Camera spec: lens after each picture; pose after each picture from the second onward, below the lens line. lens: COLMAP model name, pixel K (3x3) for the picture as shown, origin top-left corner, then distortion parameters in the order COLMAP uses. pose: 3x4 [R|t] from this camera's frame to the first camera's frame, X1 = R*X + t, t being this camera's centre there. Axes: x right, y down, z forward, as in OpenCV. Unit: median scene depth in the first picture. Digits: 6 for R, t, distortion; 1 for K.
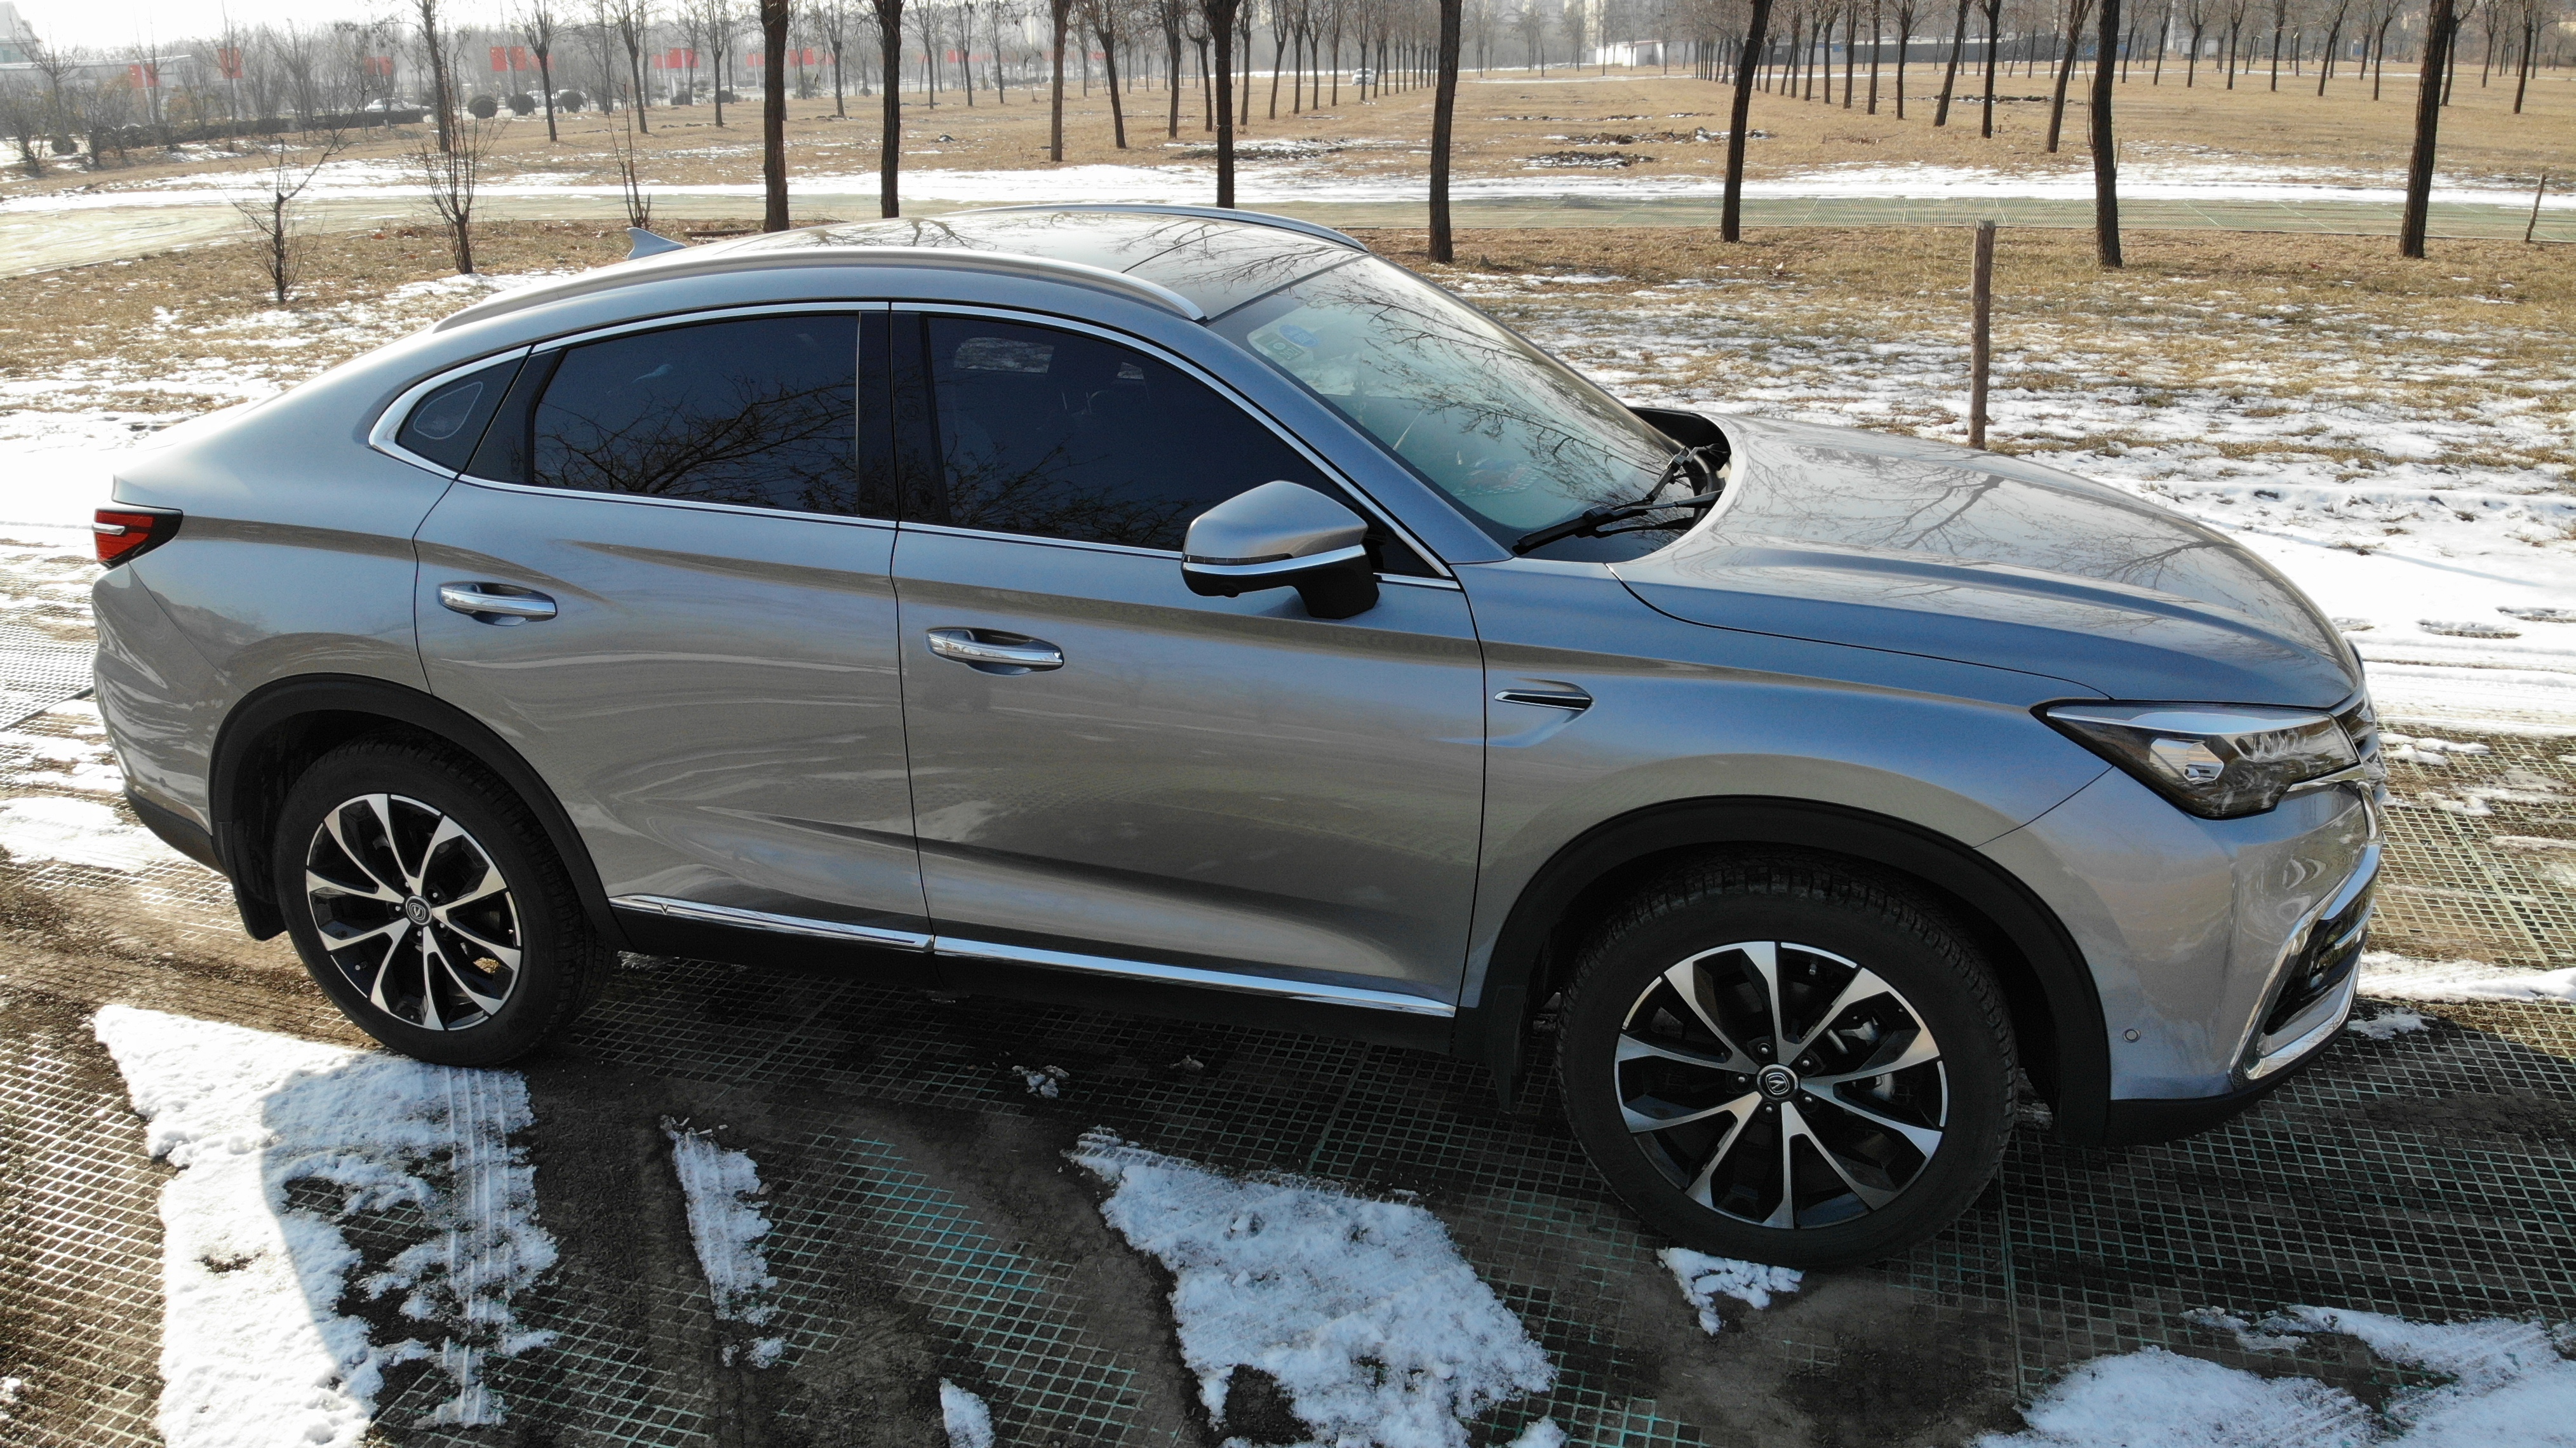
lens RADIAL K [[1896.3, 0, 1270.1], [0, 1896.3, 719.3], [0, 0, 1]] dist [0.054958, -0.186462]
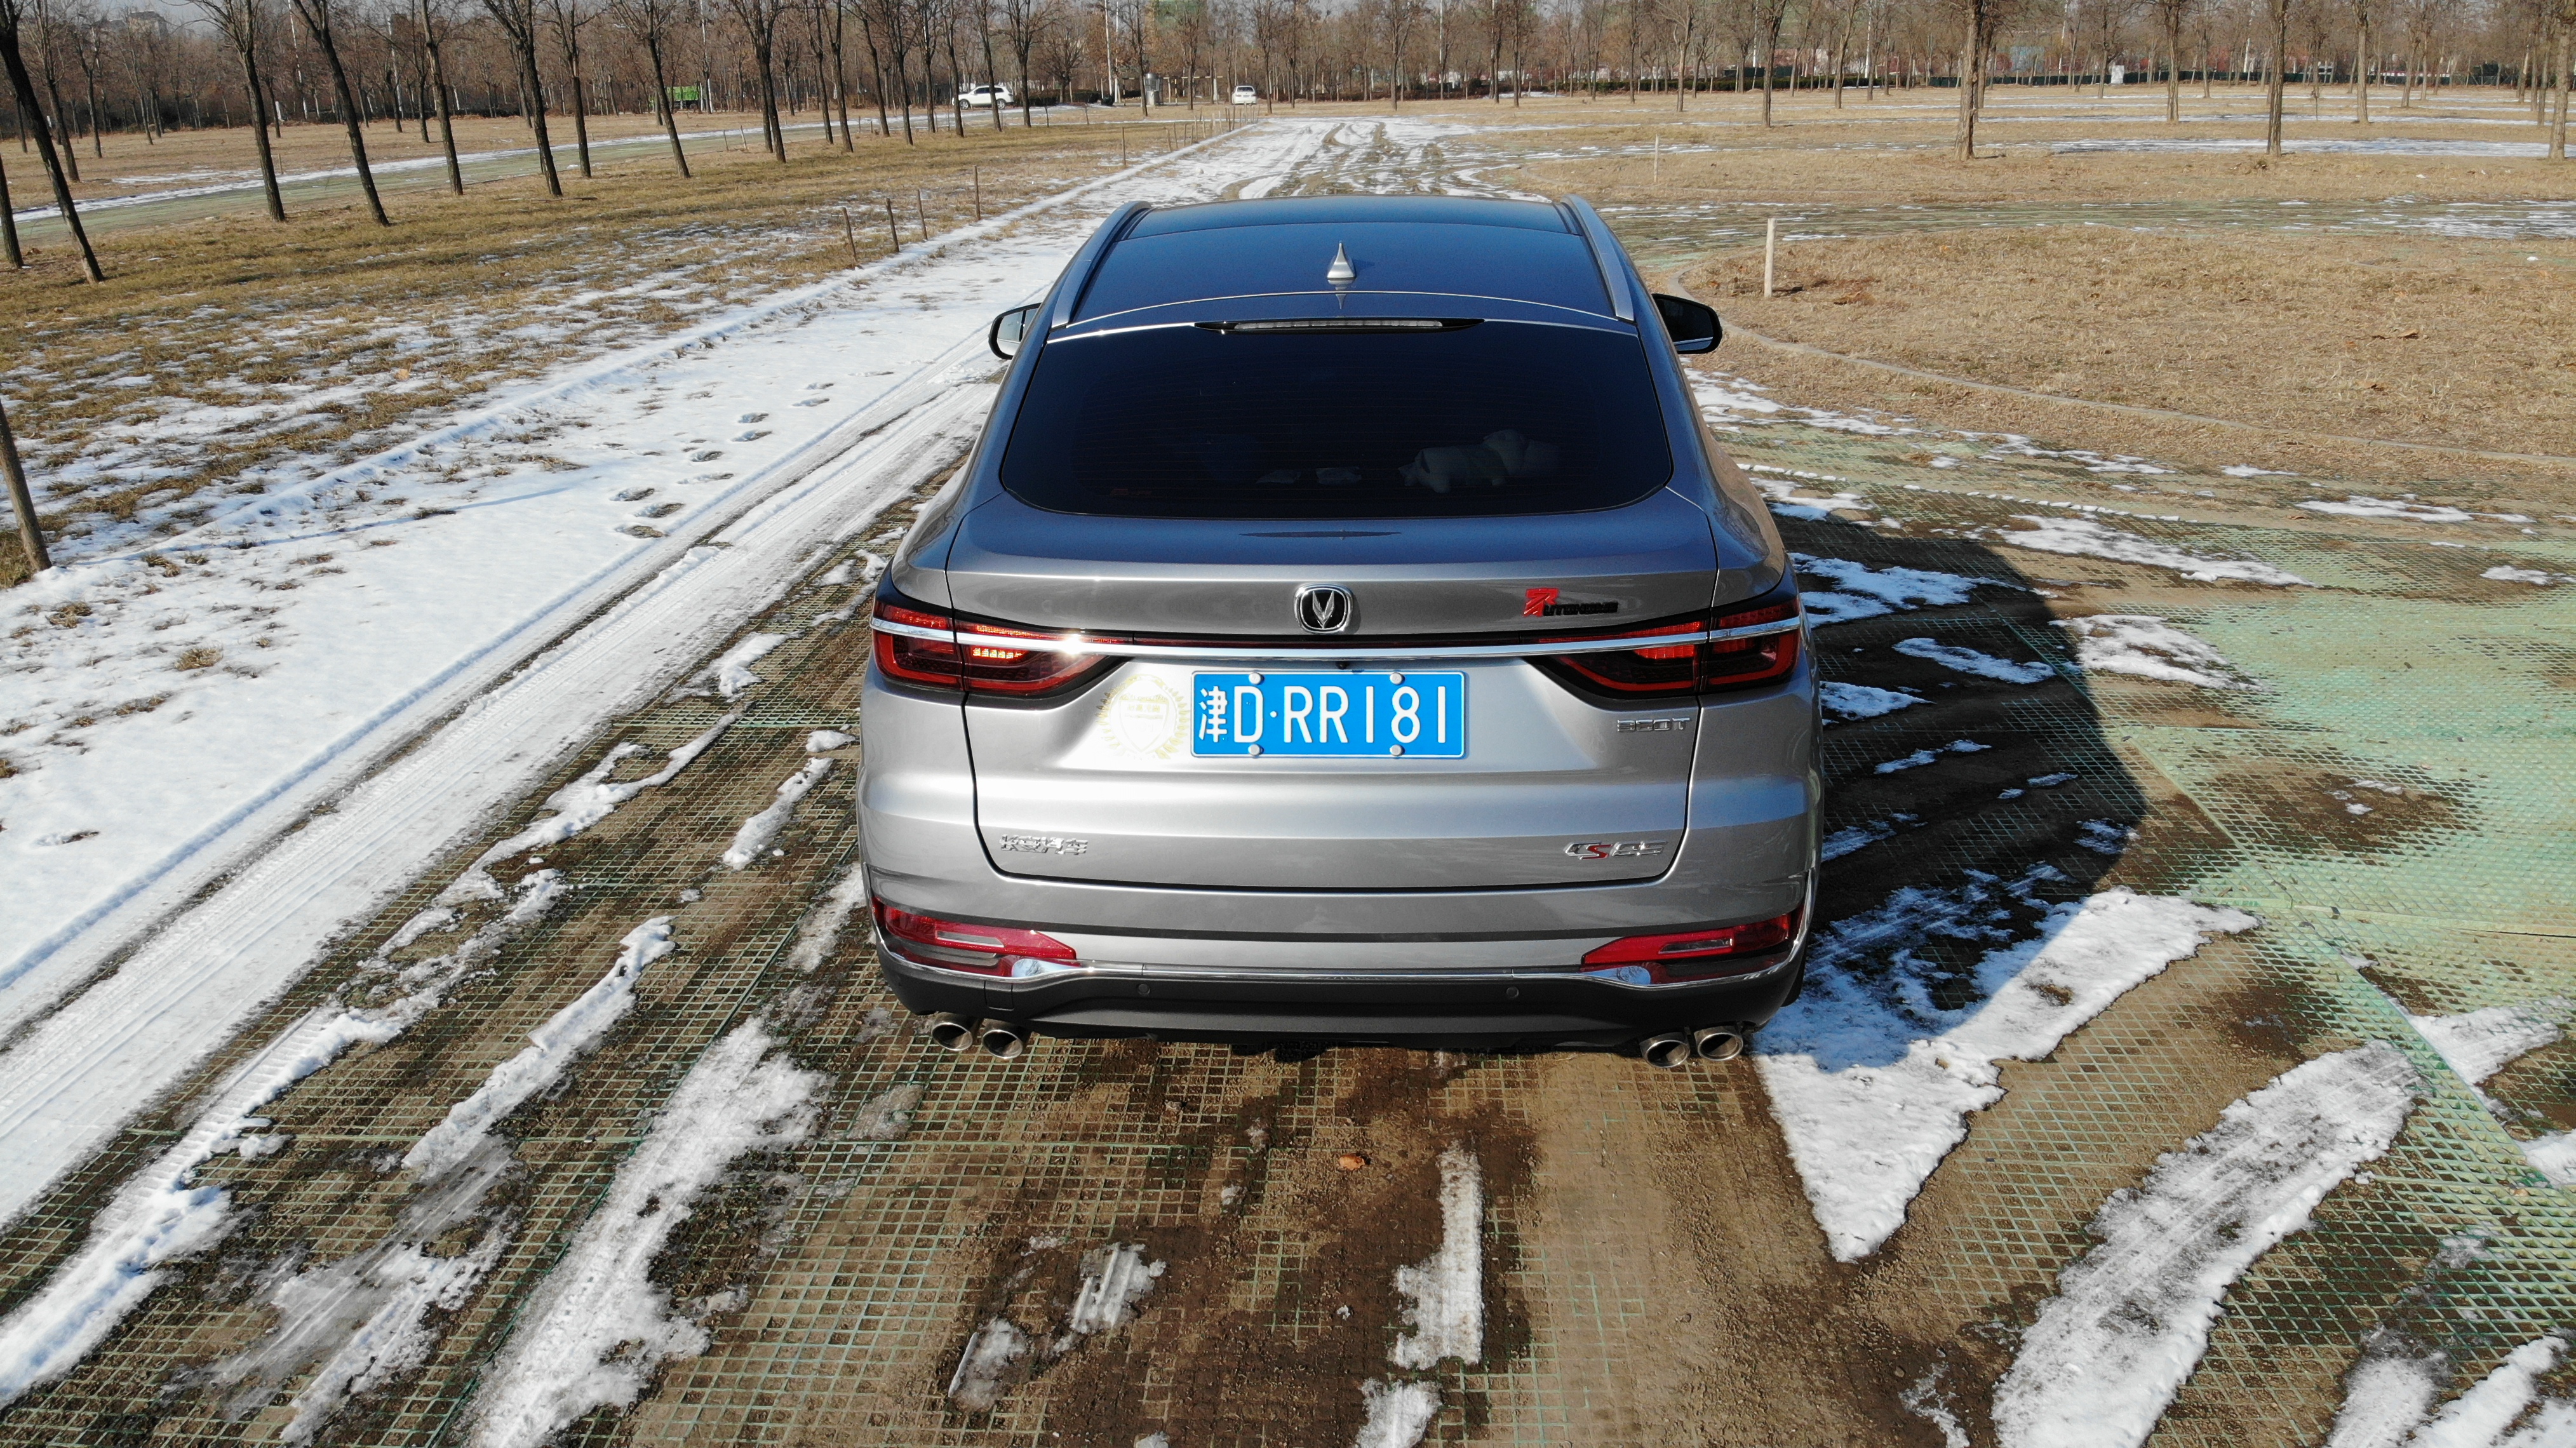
lens RADIAL K [[1882.6, 0, 1284.8], [0, 1882.6, 716.5], [0, 0, 1]] dist [0.073271, -0.194926]
pose [[-0.246705, -0.282267, 0.927072, -0.520134], [0.339699, 0.870753, 0.355518, -0.165000], [-0.907602, 0.402634, -0.118933, 0.521284]]
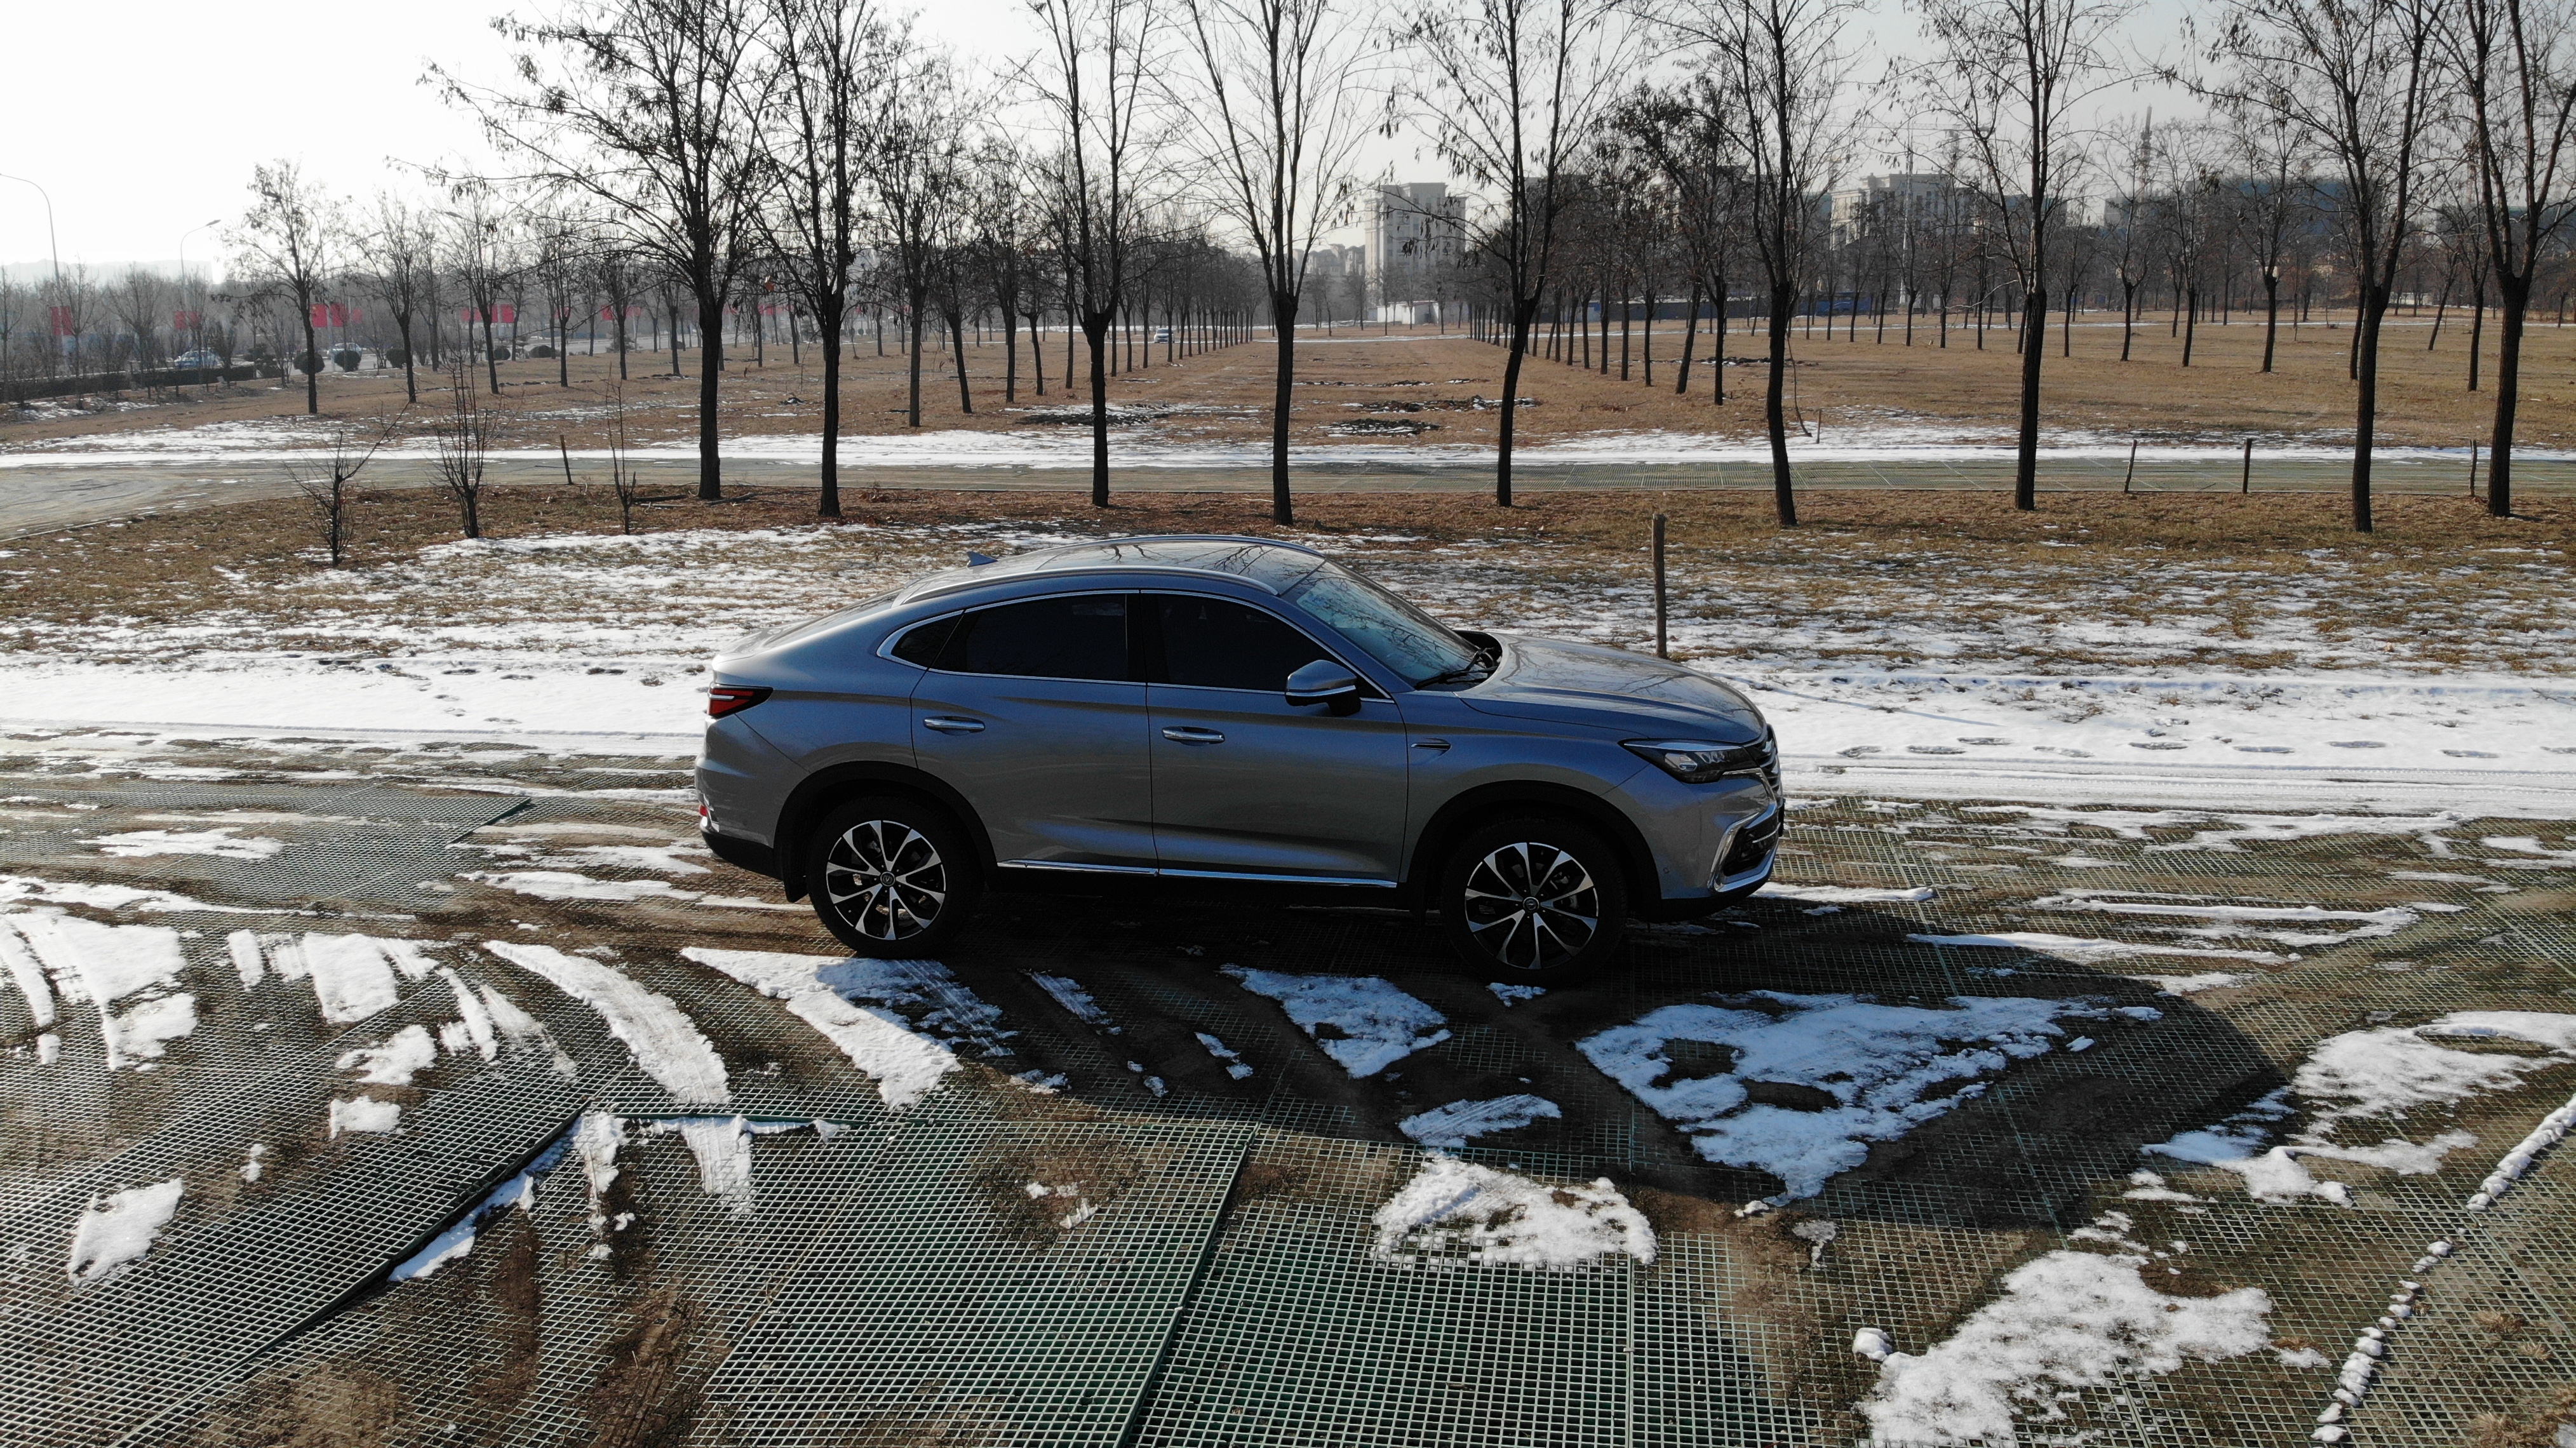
lens RADIAL K [[1882.6, 0, 1284.8], [0, 1882.6, 716.5], [0, 0, 1]] dist [0.073271, -0.194926]
pose [[0.993604, -0.018648, 0.111367, -0.096198], [0.032130, 0.992190, -0.120525, 0.073250], [-0.108250, 0.123332, 0.986444, -0.426511]]
